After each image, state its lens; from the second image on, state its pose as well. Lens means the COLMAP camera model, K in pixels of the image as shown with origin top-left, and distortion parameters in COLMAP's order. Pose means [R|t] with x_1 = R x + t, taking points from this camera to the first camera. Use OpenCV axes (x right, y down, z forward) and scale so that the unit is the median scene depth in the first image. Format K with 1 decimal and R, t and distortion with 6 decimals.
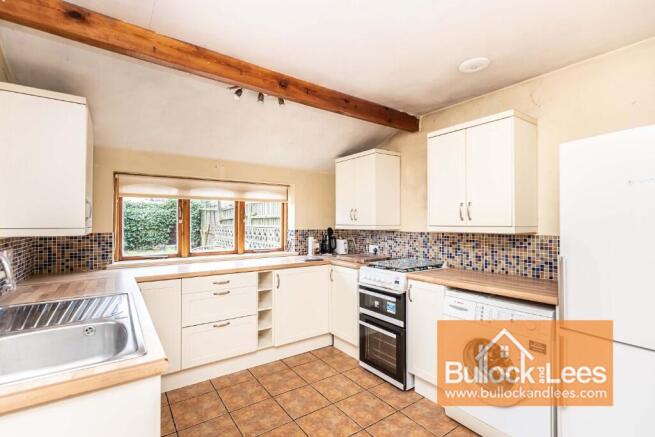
lens RADIAL K [[293.4, 0, 326.8], [0, 293.4, 219.5], [0, 0, 1]] dist [0.000118, 0.000004]
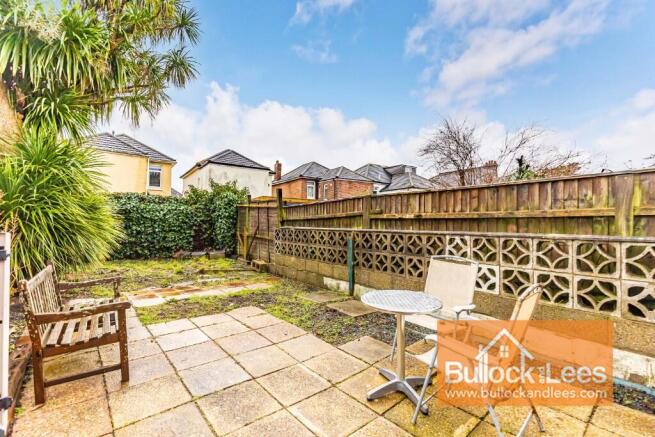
lens RADIAL K [[293.4, 0, 327.3], [0, 293.4, 220.4], [0, 0, 1]] dist [0.000118, 0.000004]
pose [[0.996352, 0.010402, 0.084701, -0.262978], [-0.010378, 0.999946, -0.000719, 0.001691], [-0.084703, -0.000163, 0.996406, 0.209814]]
